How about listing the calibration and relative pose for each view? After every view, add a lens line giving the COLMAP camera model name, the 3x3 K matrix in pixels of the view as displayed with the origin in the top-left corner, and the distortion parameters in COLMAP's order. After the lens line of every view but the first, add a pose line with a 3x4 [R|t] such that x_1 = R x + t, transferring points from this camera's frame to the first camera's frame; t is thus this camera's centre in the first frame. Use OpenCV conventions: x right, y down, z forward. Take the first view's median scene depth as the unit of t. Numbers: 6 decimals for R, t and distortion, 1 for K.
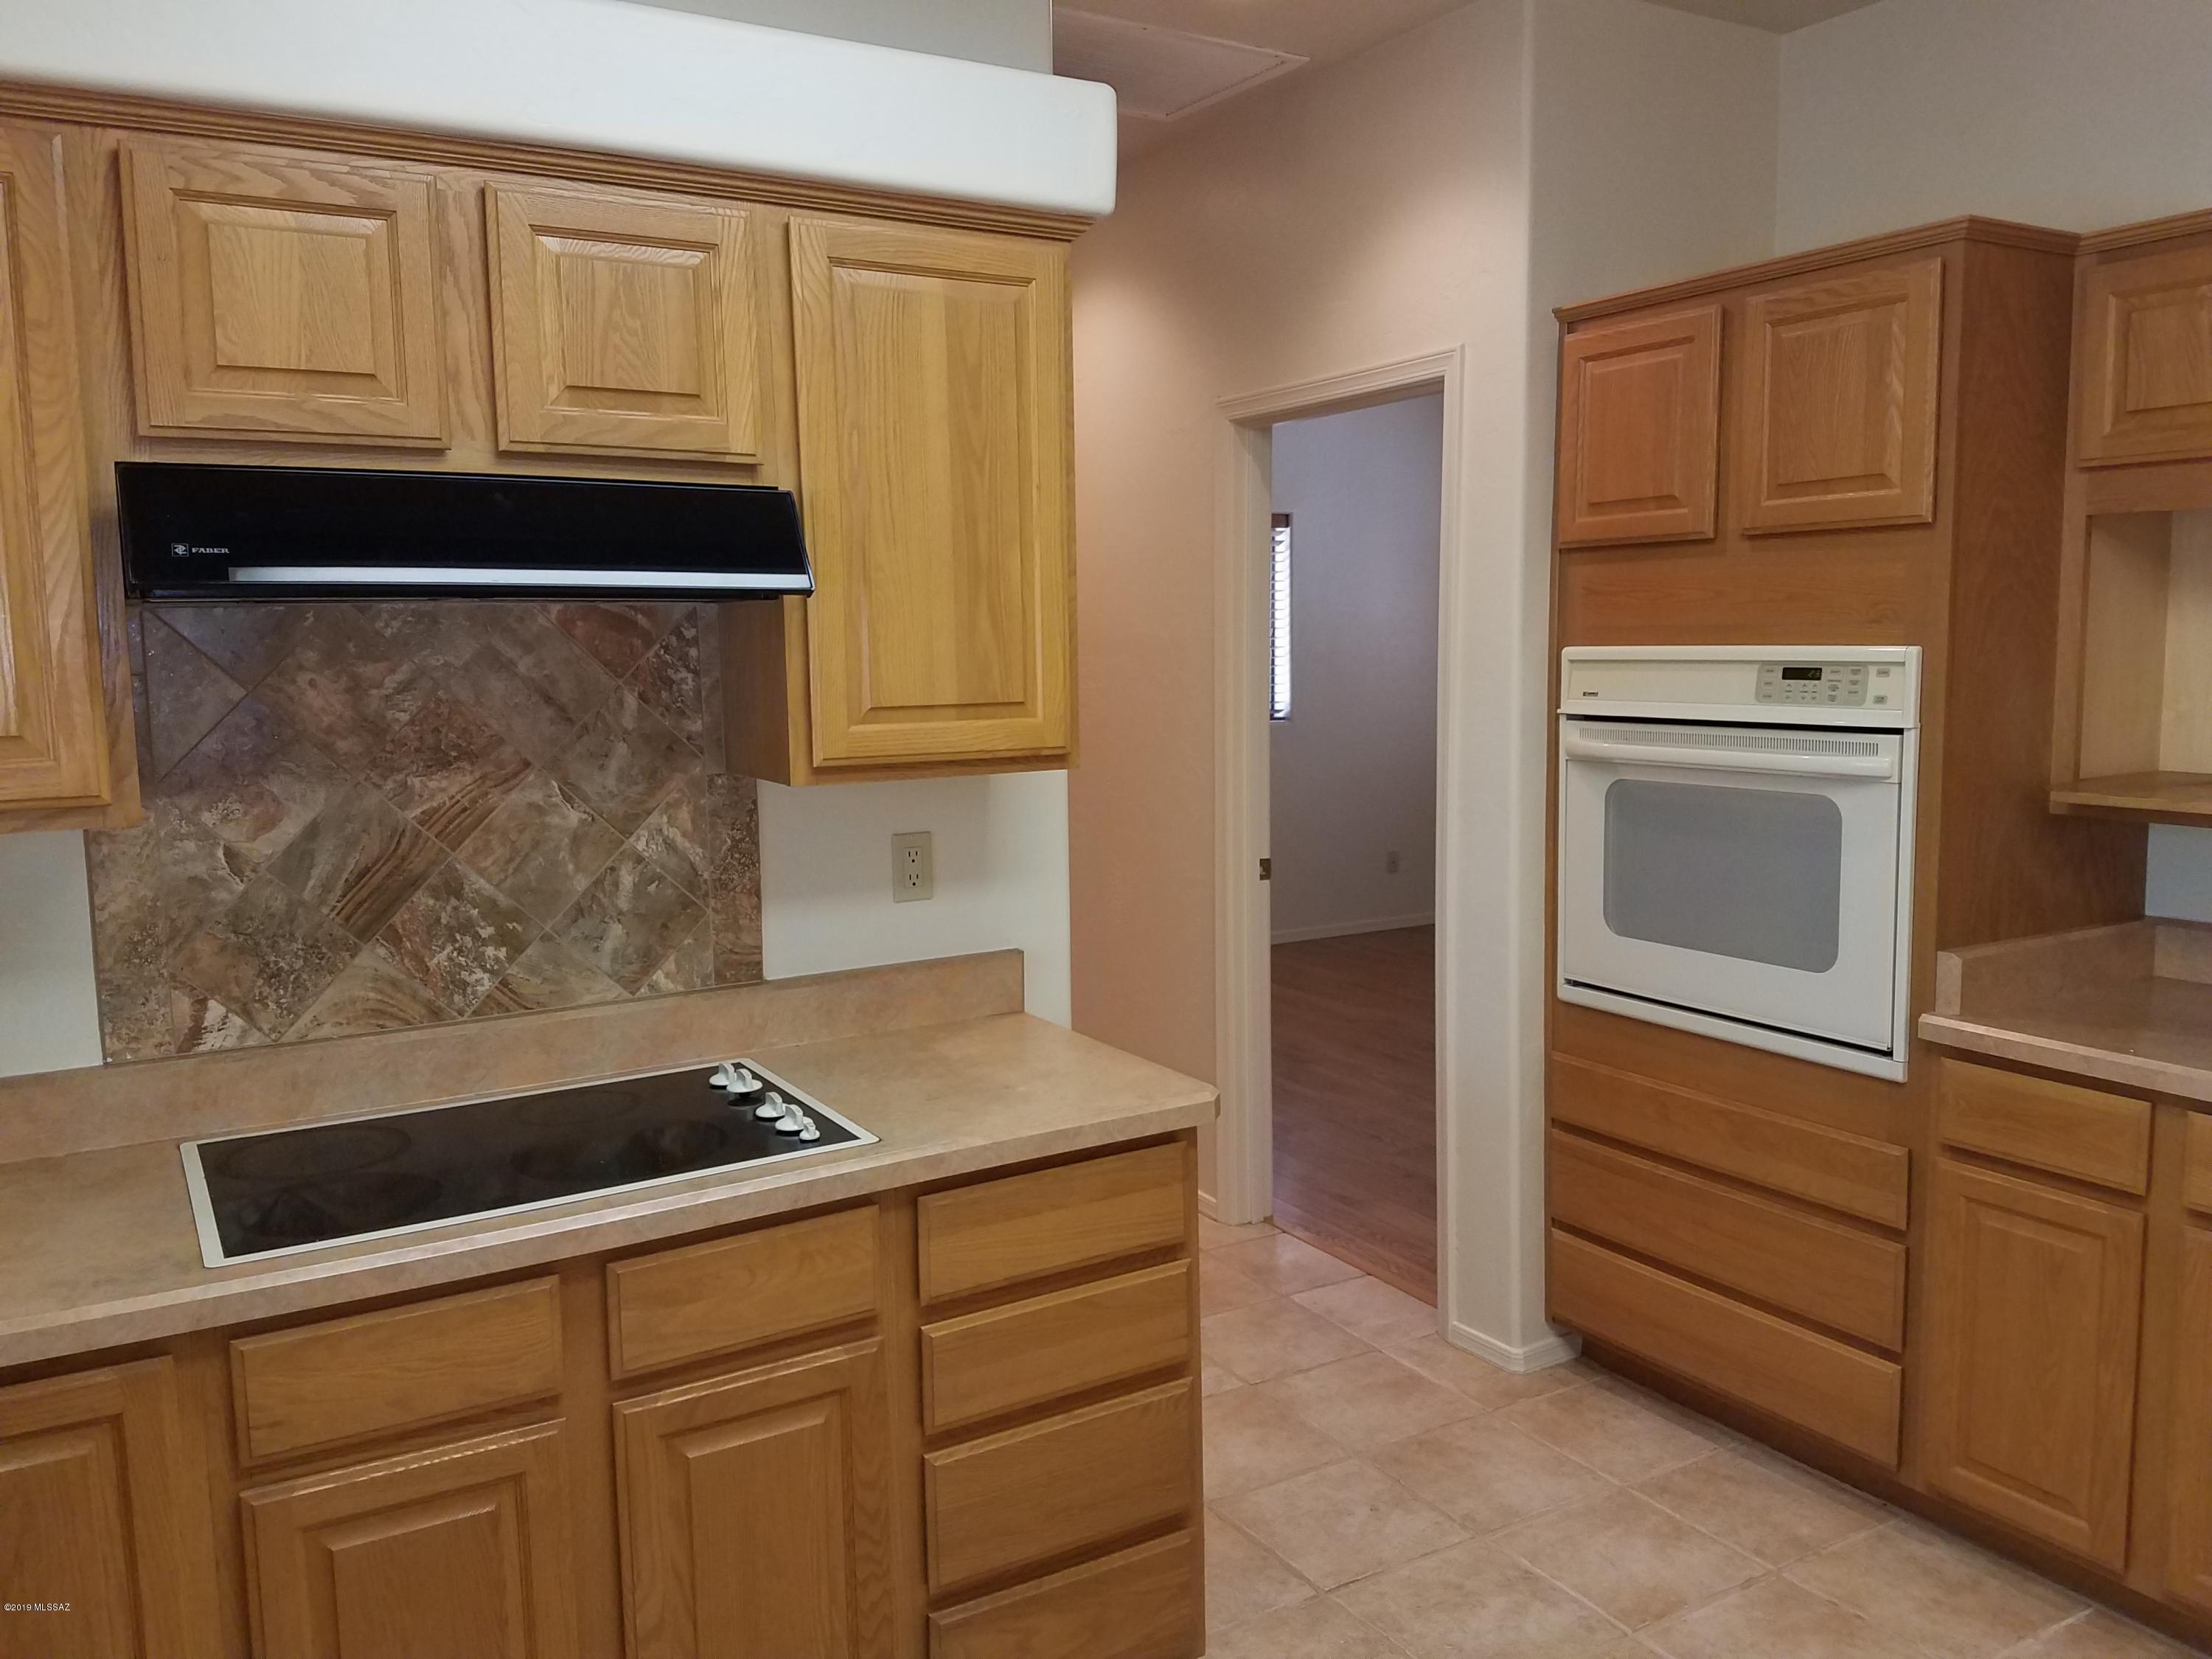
lens RADIAL K [[1698.1, 0, 1120.2], [0, 1698.1, 834.3], [0, 0, 1]] dist [0.214791, -0.359790]
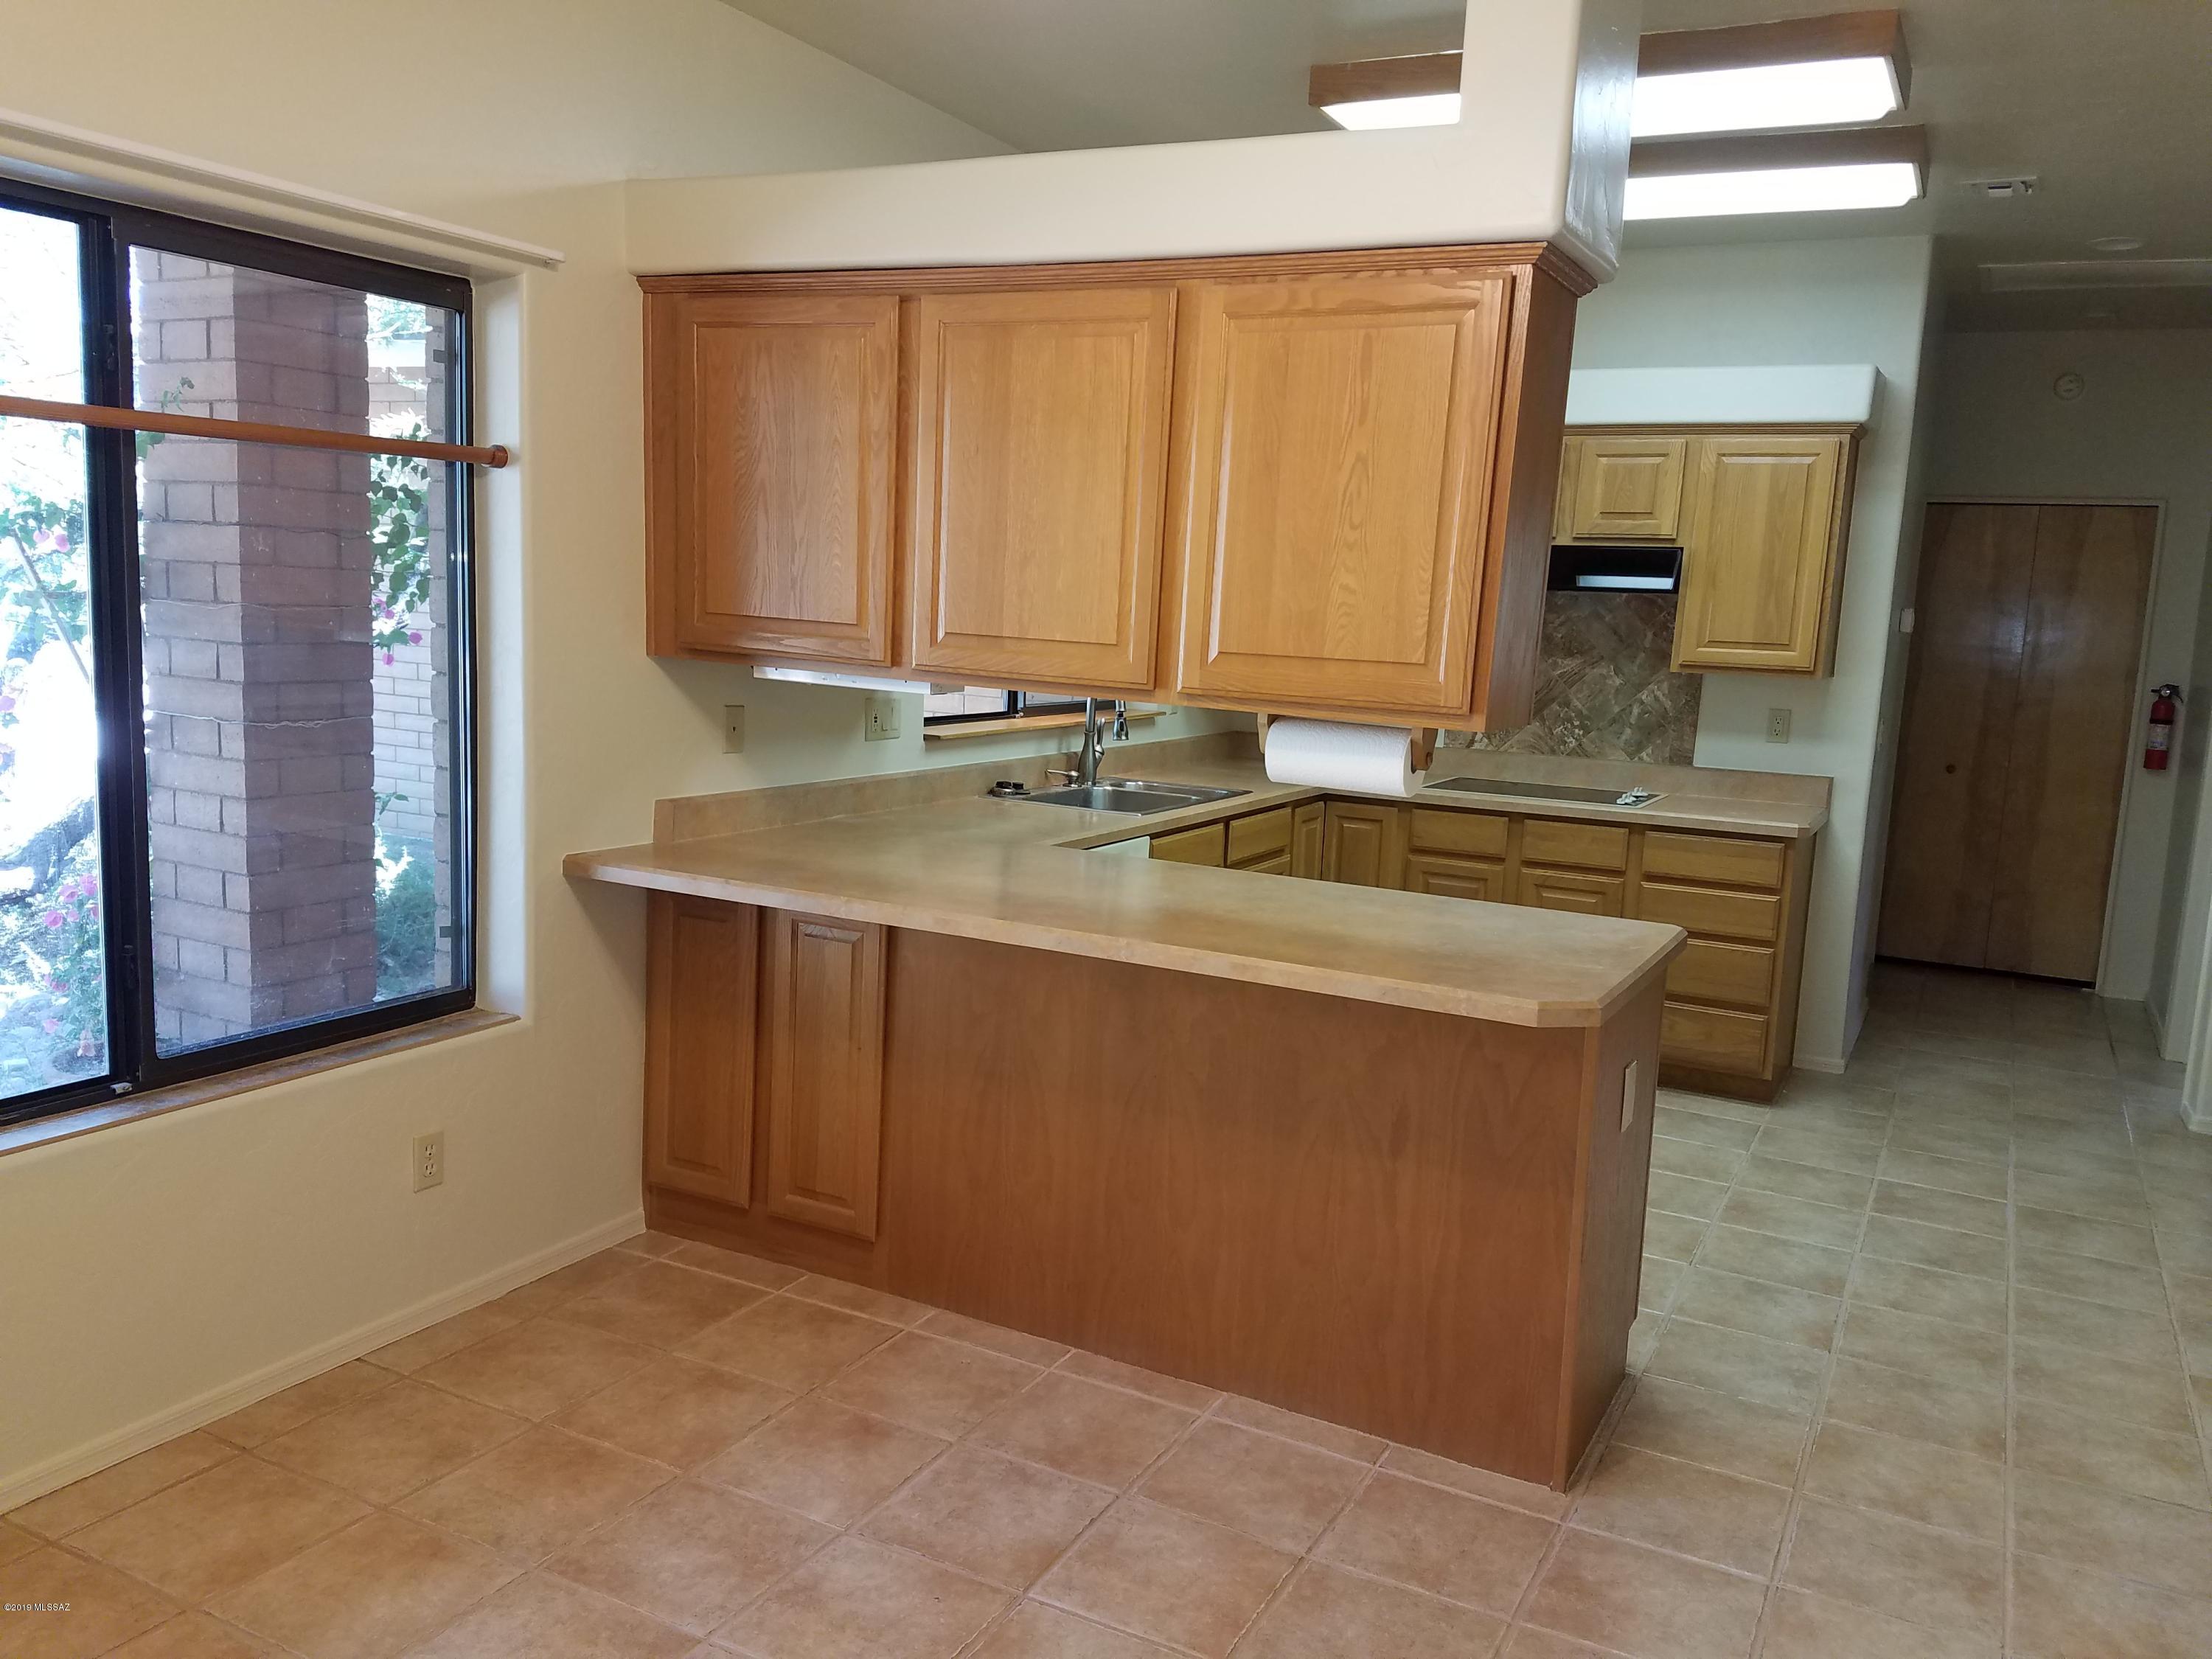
lens RADIAL K [[1699.9, 0, 1106.0], [0, 1699.9, 829.5], [0, 0, 1]] dist [0.261196, -0.428427]
pose [[0.525132, 0.157437, -0.836331, 1.376148], [-0.157696, 0.983721, 0.086166, 0.097633], [0.836283, 0.086637, 0.541411, -0.903572]]
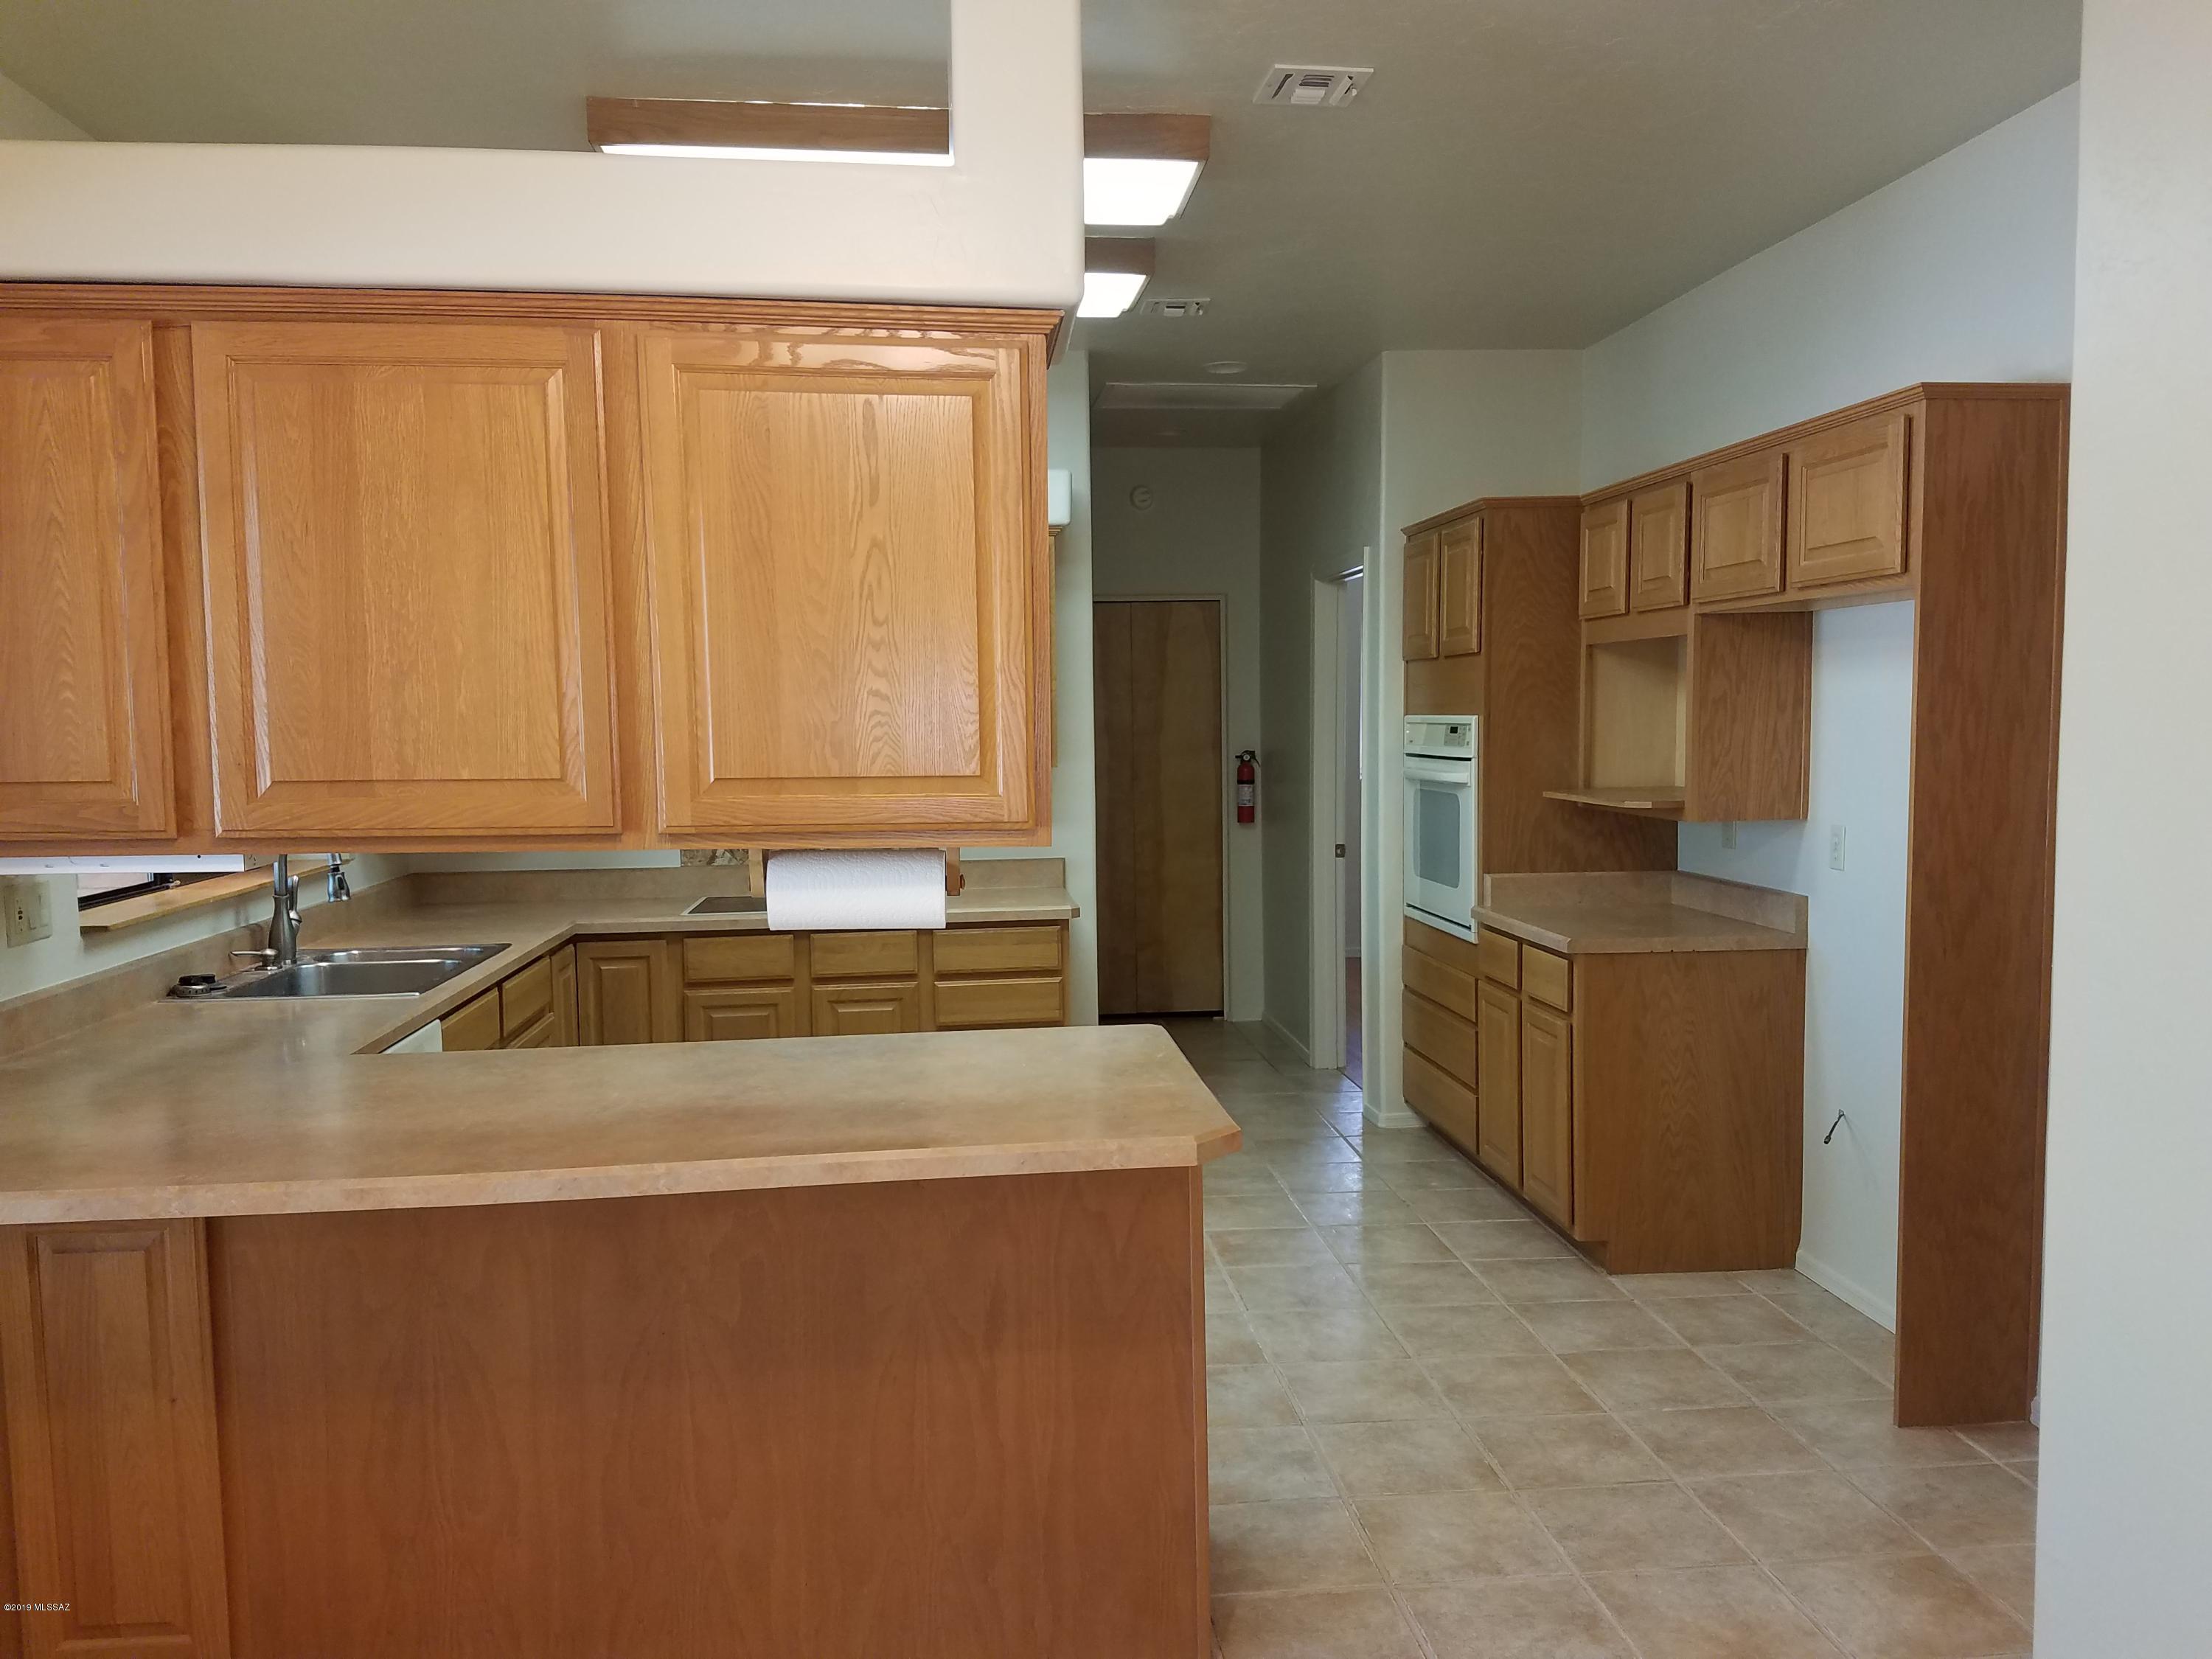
lens RADIAL K [[1698.1, 0, 1120.2], [0, 1698.1, 834.3], [0, 0, 1]] dist [0.214791, -0.359790]
pose [[0.910882, 0.035566, -0.411132, 0.977624], [-0.052999, 0.998111, -0.031077, 0.115428], [0.409250, 0.050097, 0.911046, -0.986339]]
